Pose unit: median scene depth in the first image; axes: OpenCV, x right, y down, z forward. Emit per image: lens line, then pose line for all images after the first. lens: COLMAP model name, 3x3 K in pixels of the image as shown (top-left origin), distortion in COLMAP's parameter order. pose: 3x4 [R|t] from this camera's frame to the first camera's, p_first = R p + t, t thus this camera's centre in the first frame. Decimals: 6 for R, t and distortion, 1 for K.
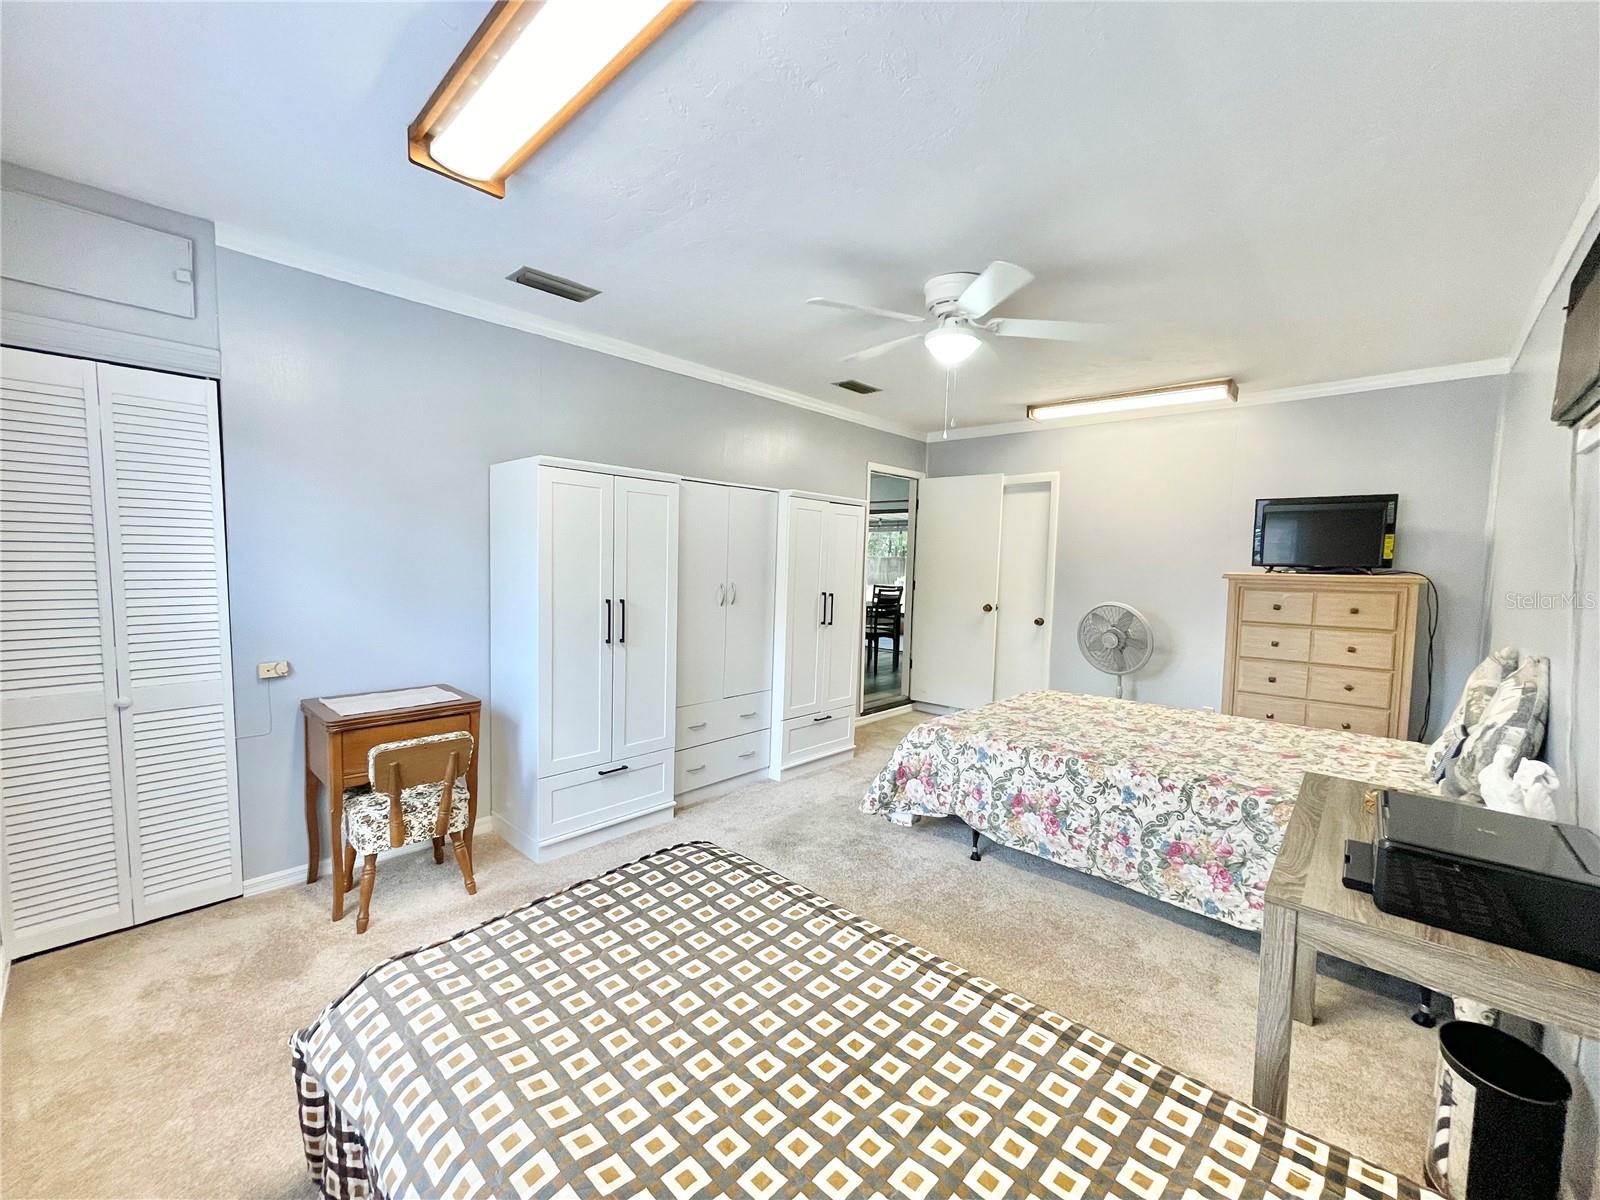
lens RADIAL K [[645.2, 0, 796.9], [0, 645.2, 607.8], [0, 0, 1]] dist [-0.001690, 0.000449]
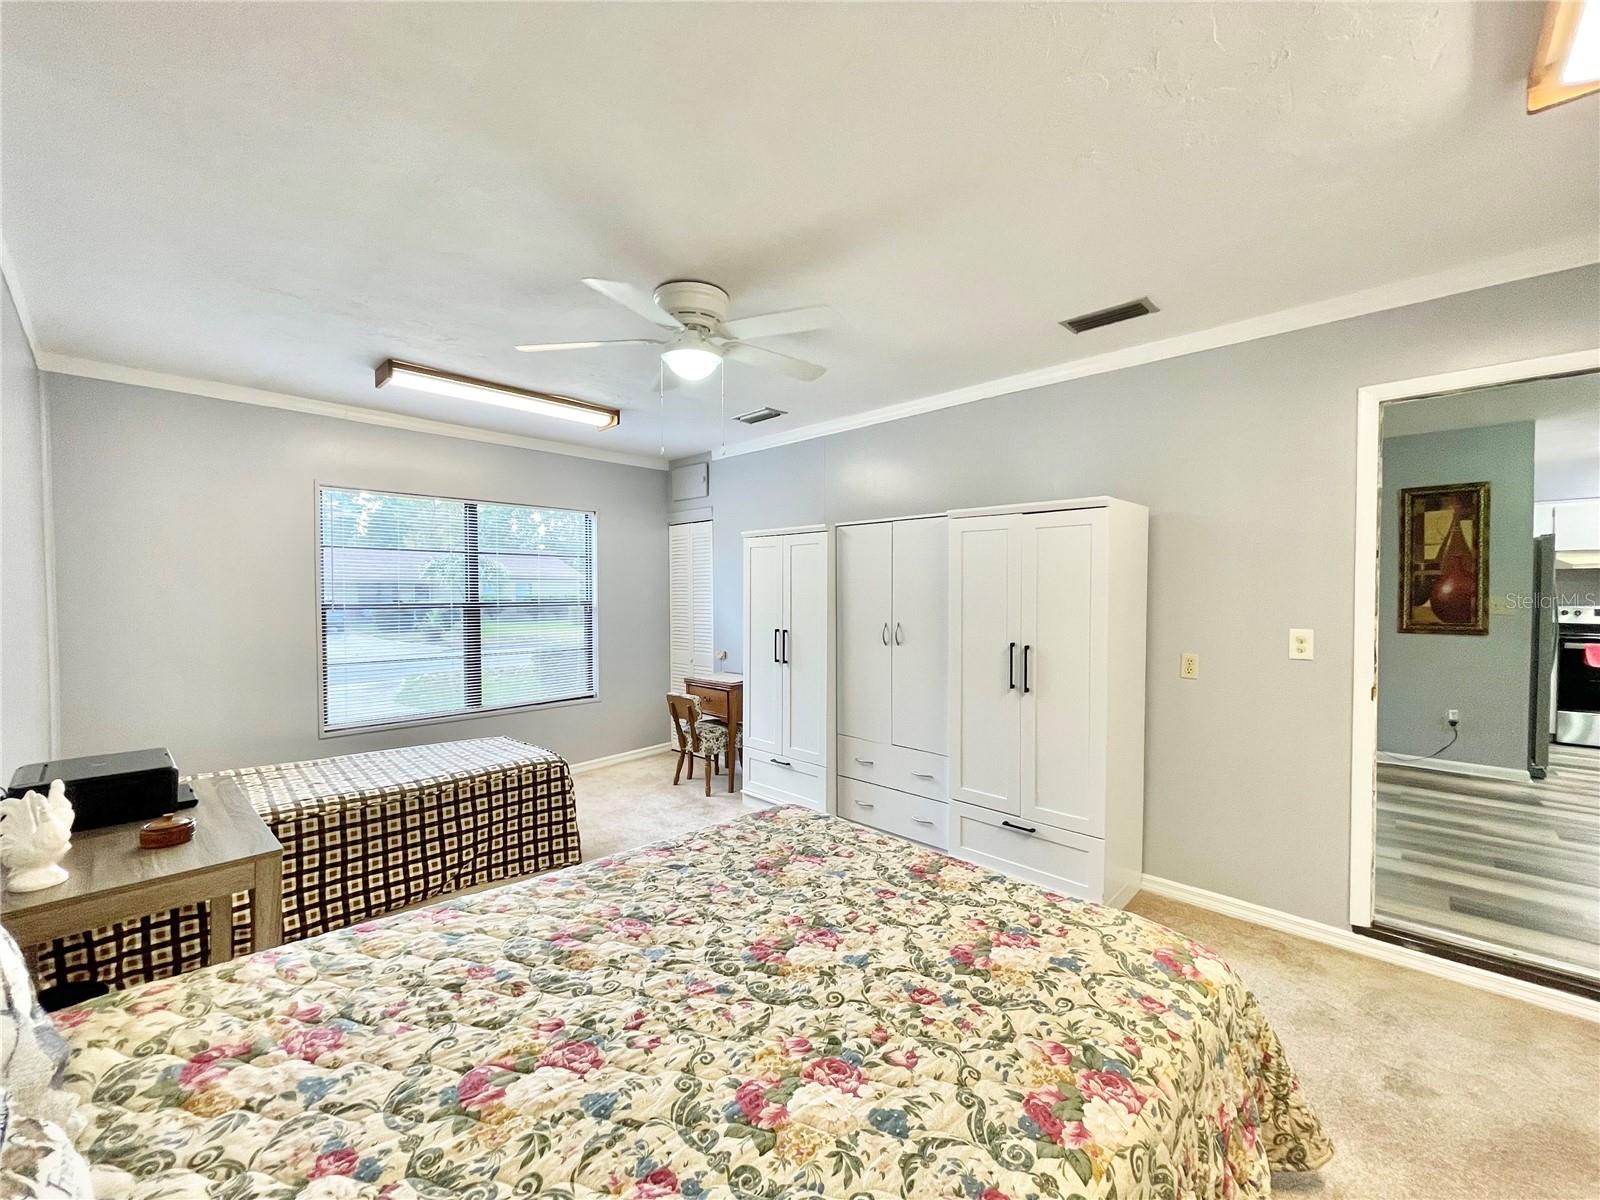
lens RADIAL K [[645.2, 0, 796.9], [0, 645.2, 607.8], [0, 0, 1]] dist [-0.001690, 0.000449]
pose [[-0.018915, -0.001863, -0.999819, 0.805251], [-0.080810, 0.996729, -0.000329, -0.045365], [0.996550, 0.080789, -0.019004, 0.830033]]
